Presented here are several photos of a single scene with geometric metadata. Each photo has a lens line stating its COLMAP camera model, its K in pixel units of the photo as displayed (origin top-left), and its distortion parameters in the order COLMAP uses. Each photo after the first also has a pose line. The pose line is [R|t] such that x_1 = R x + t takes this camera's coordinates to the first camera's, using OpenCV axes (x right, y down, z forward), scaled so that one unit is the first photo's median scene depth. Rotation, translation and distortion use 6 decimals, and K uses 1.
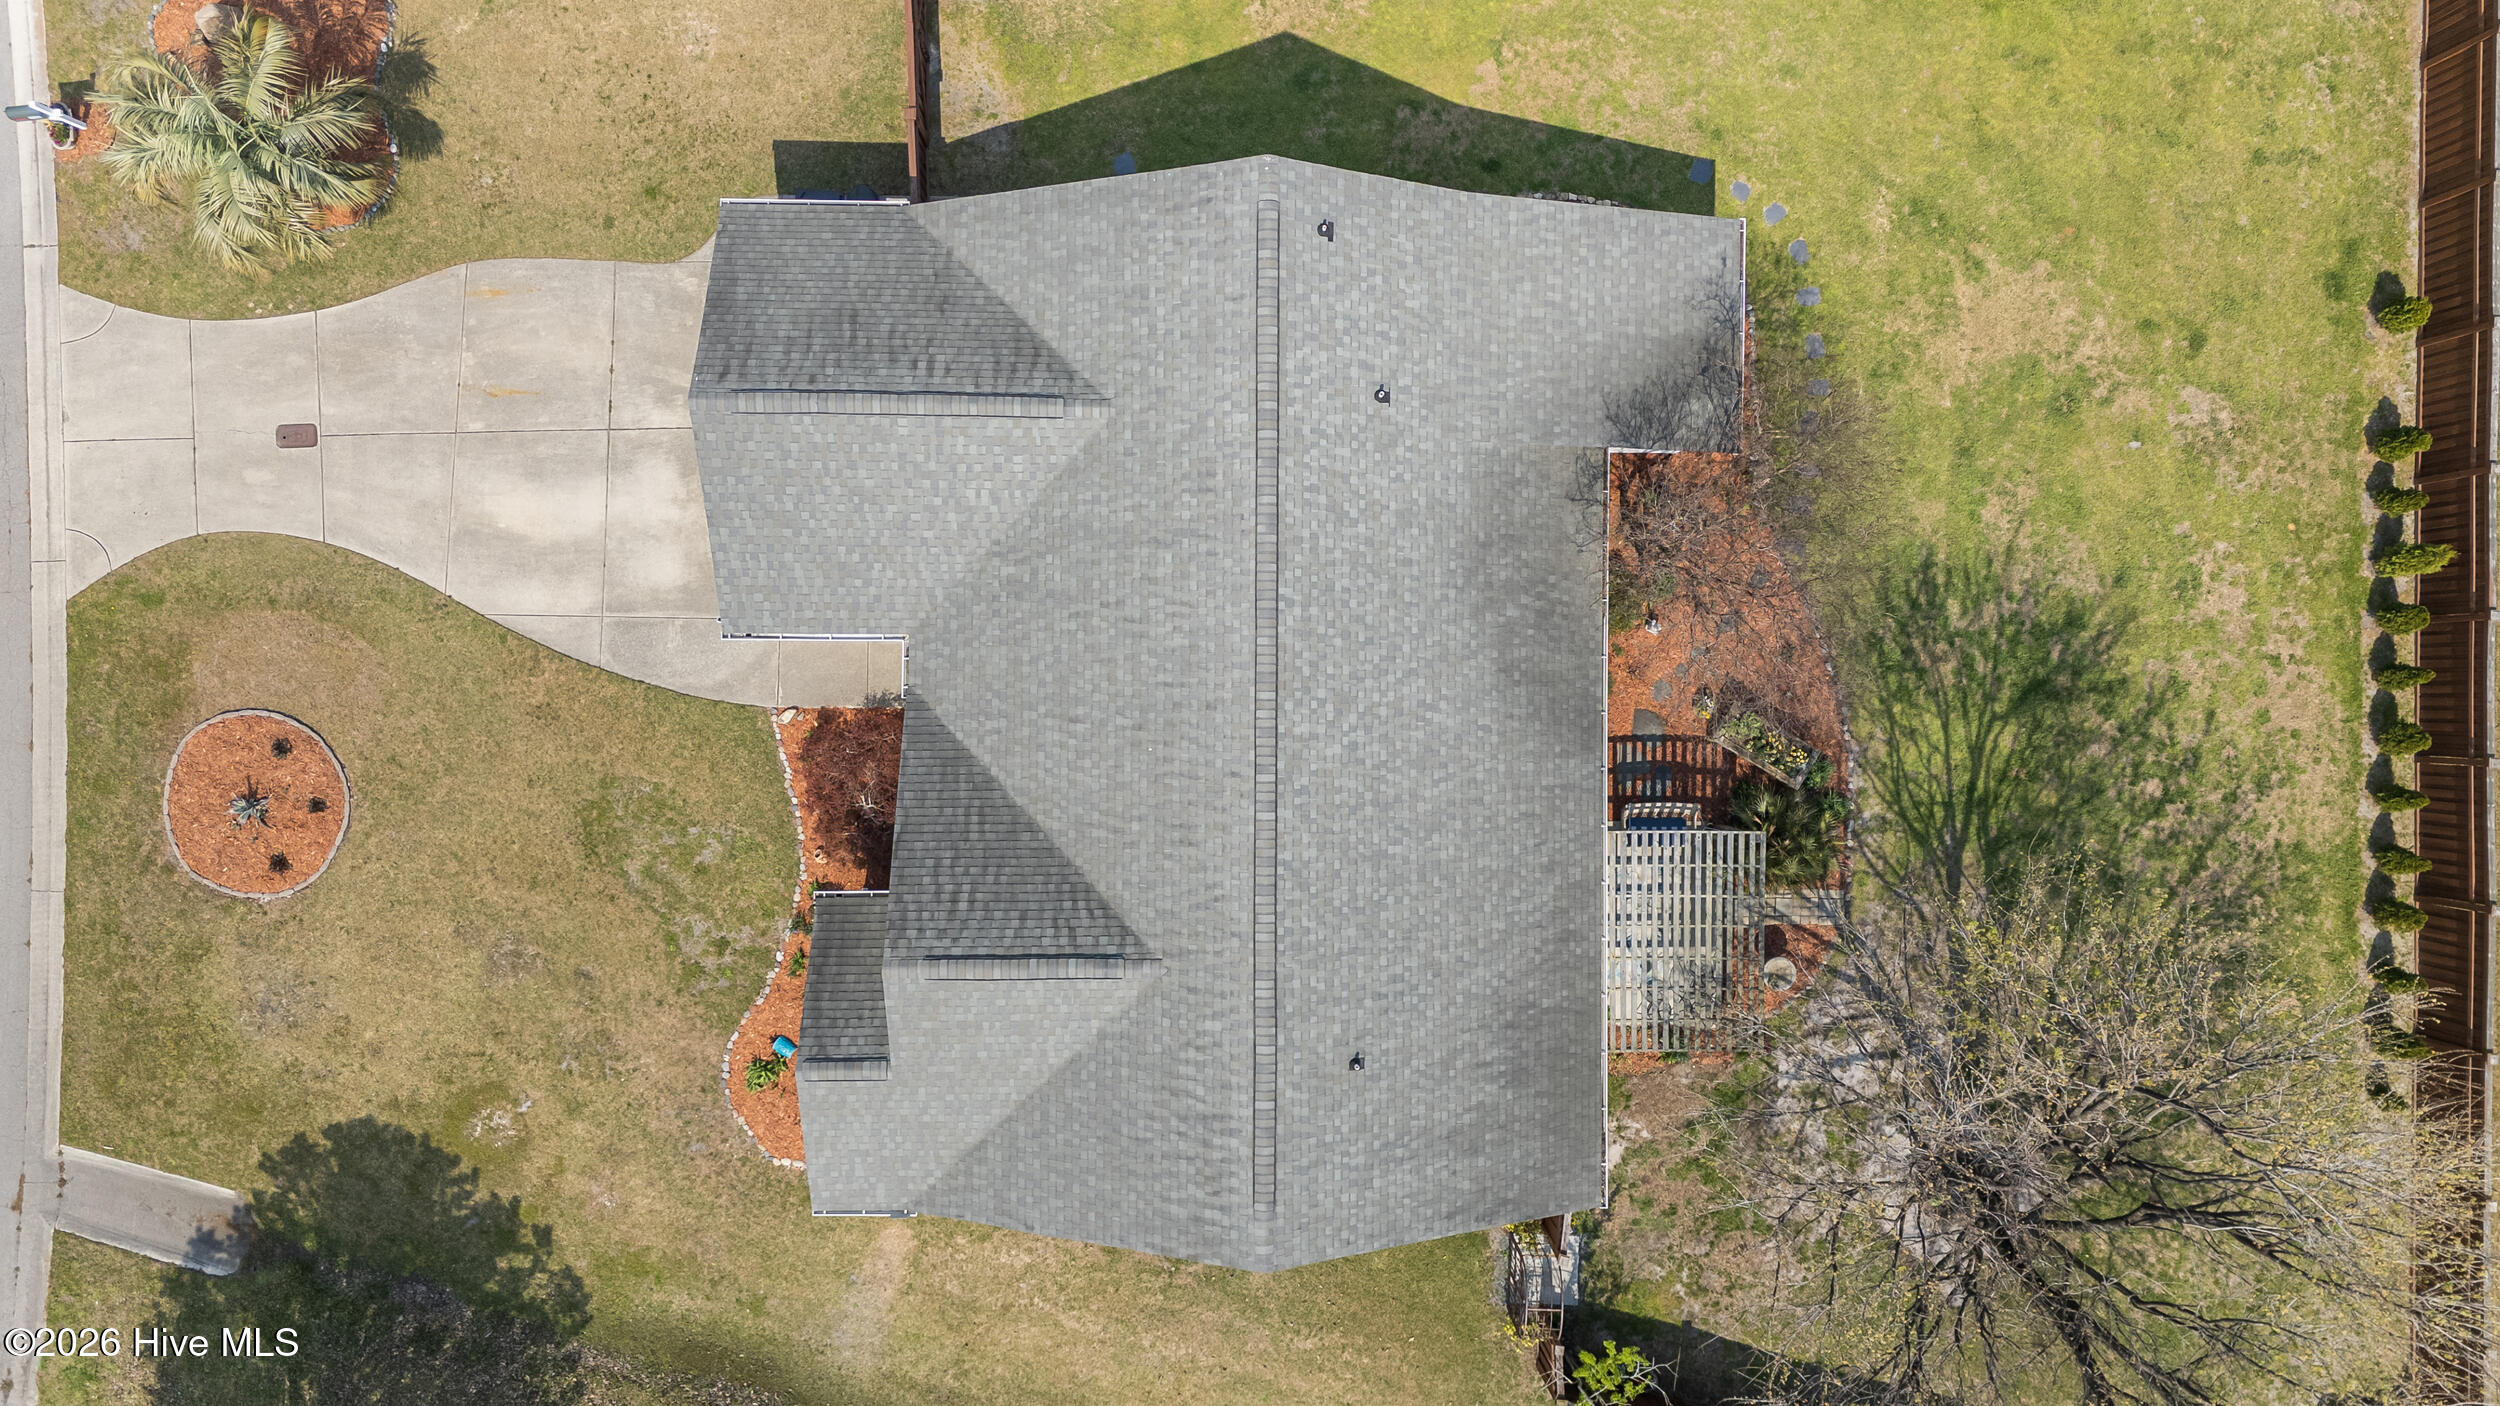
lens RADIAL K [[1839.5, 0, 1264.3], [0, 1839.5, 692.6], [0, 0, 1]] dist [0.084033, -0.093258]
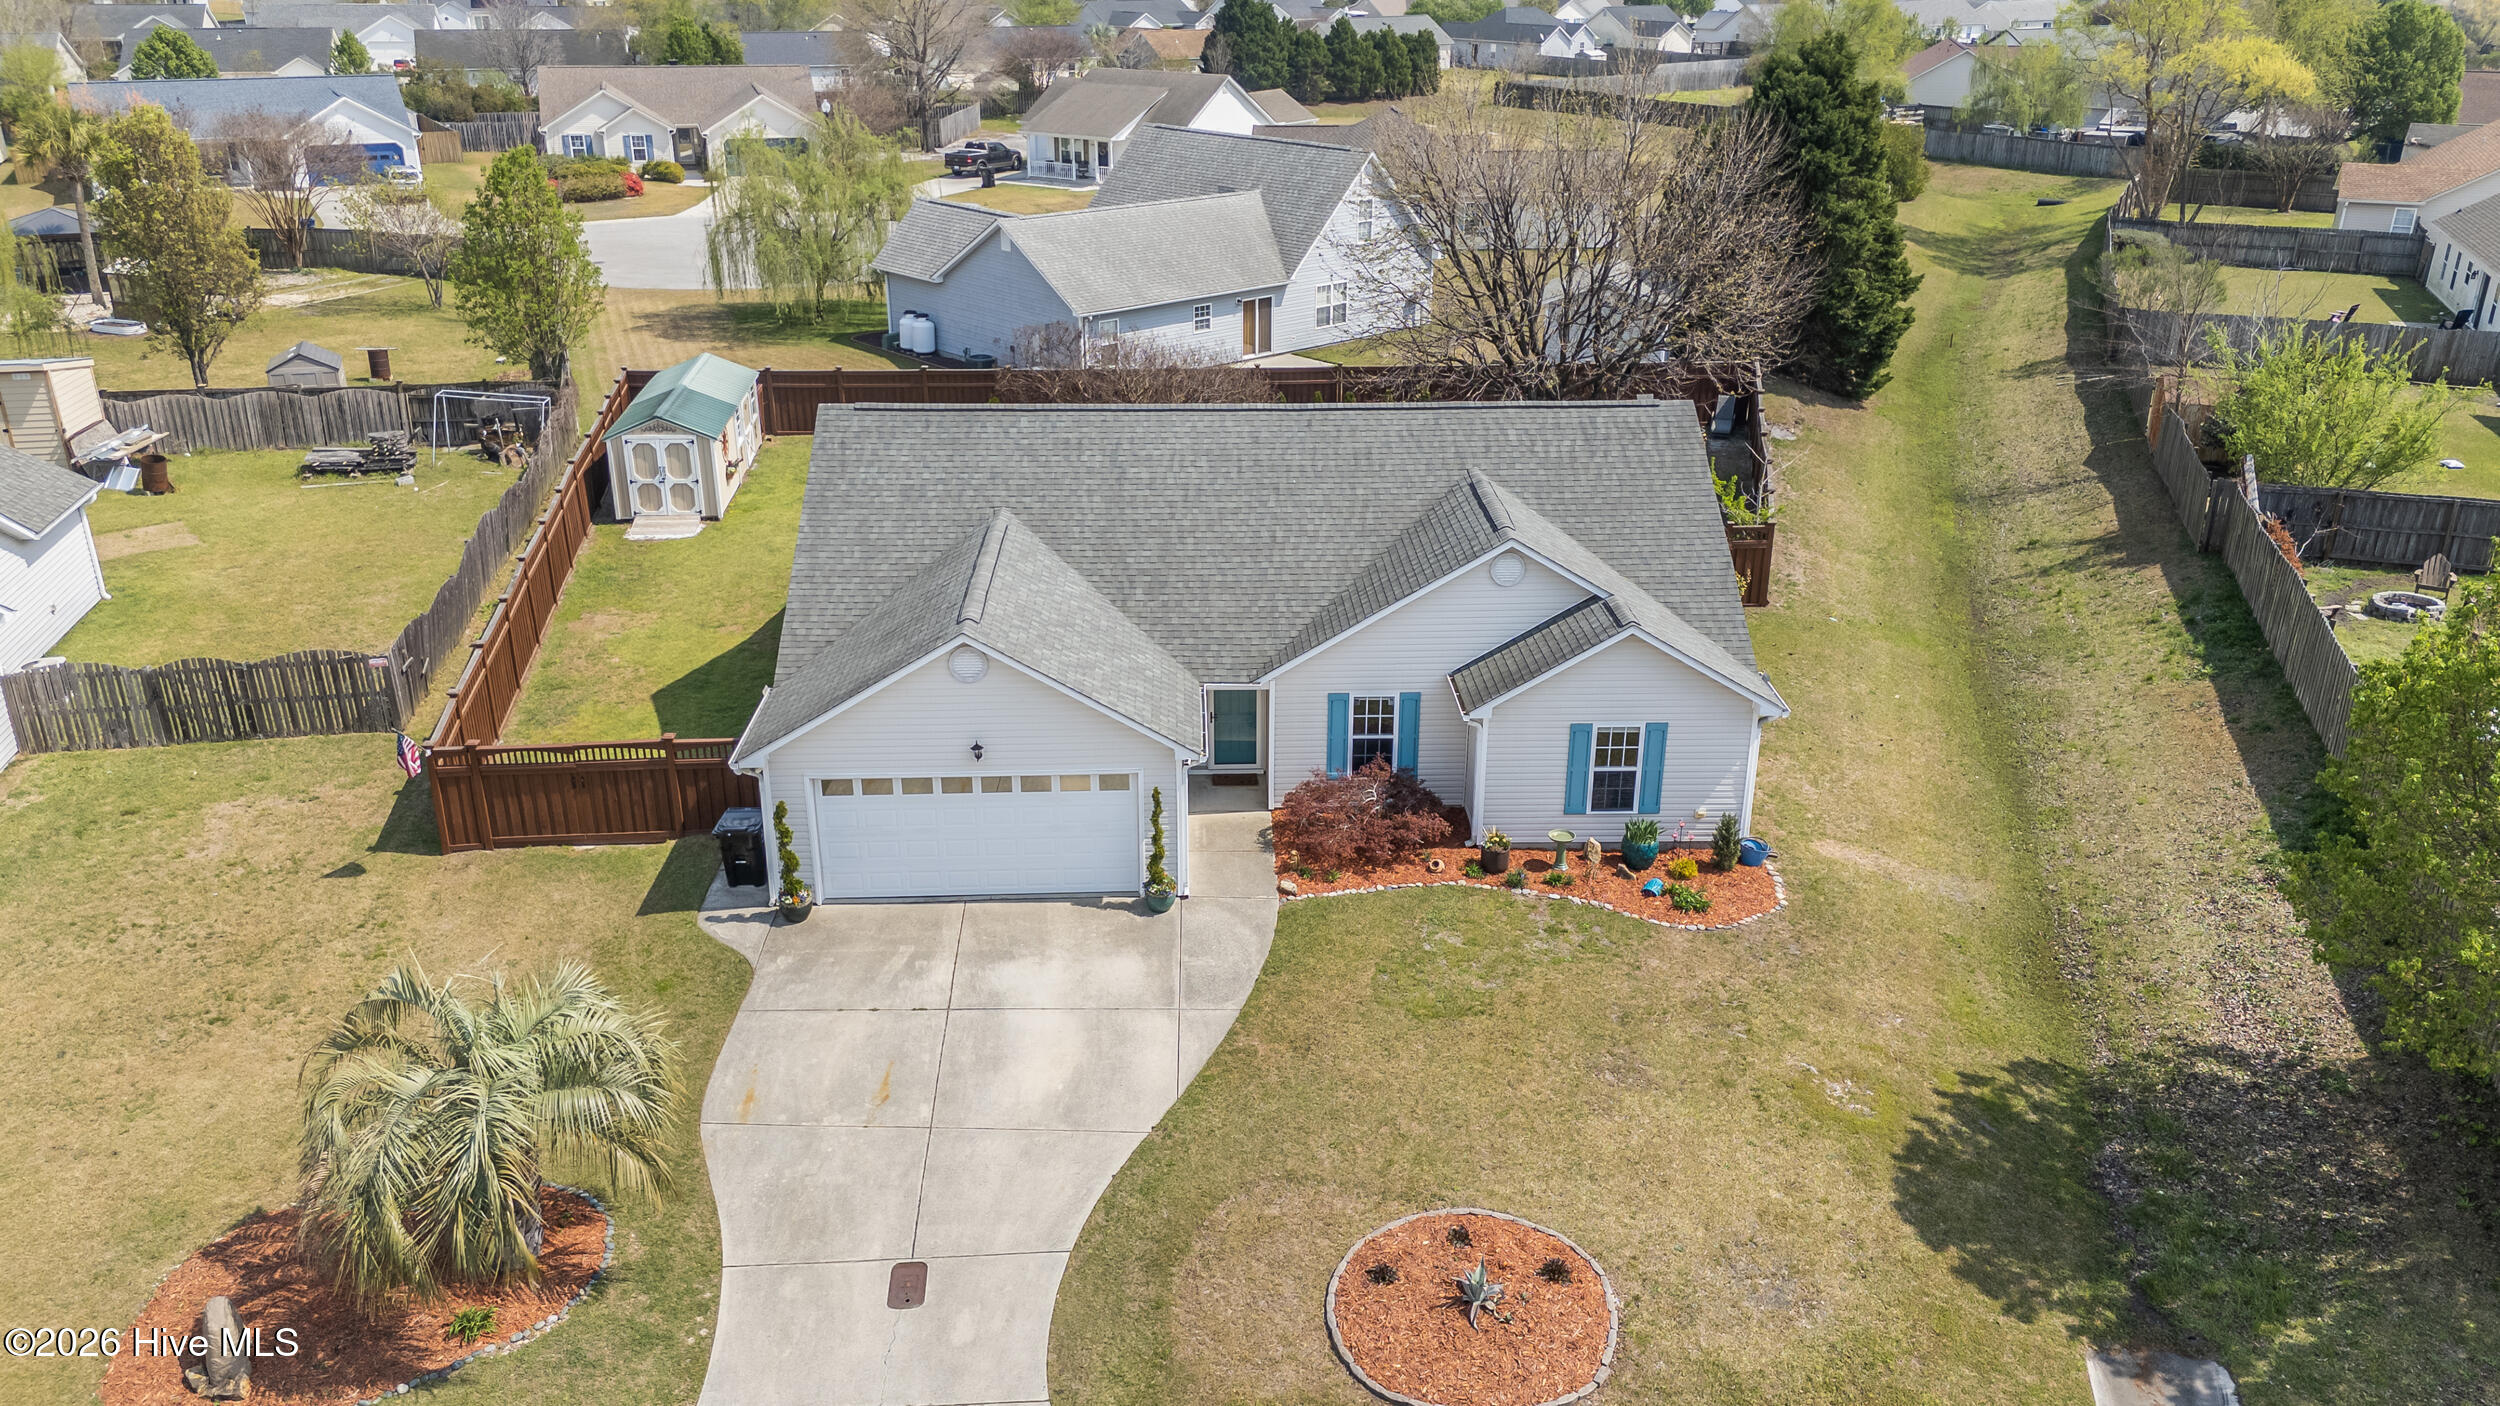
lens RADIAL K [[1839.5, 0, 1264.3], [0, 1839.5, 692.6], [0, 0, 1]] dist [0.084033, -0.093258]
pose [[-0.045585, -0.422698, 0.905123, -1.018770], [0.998959, -0.017726, 0.042033, -0.035040], [-0.001723, 0.906097, 0.423066, 0.528669]]
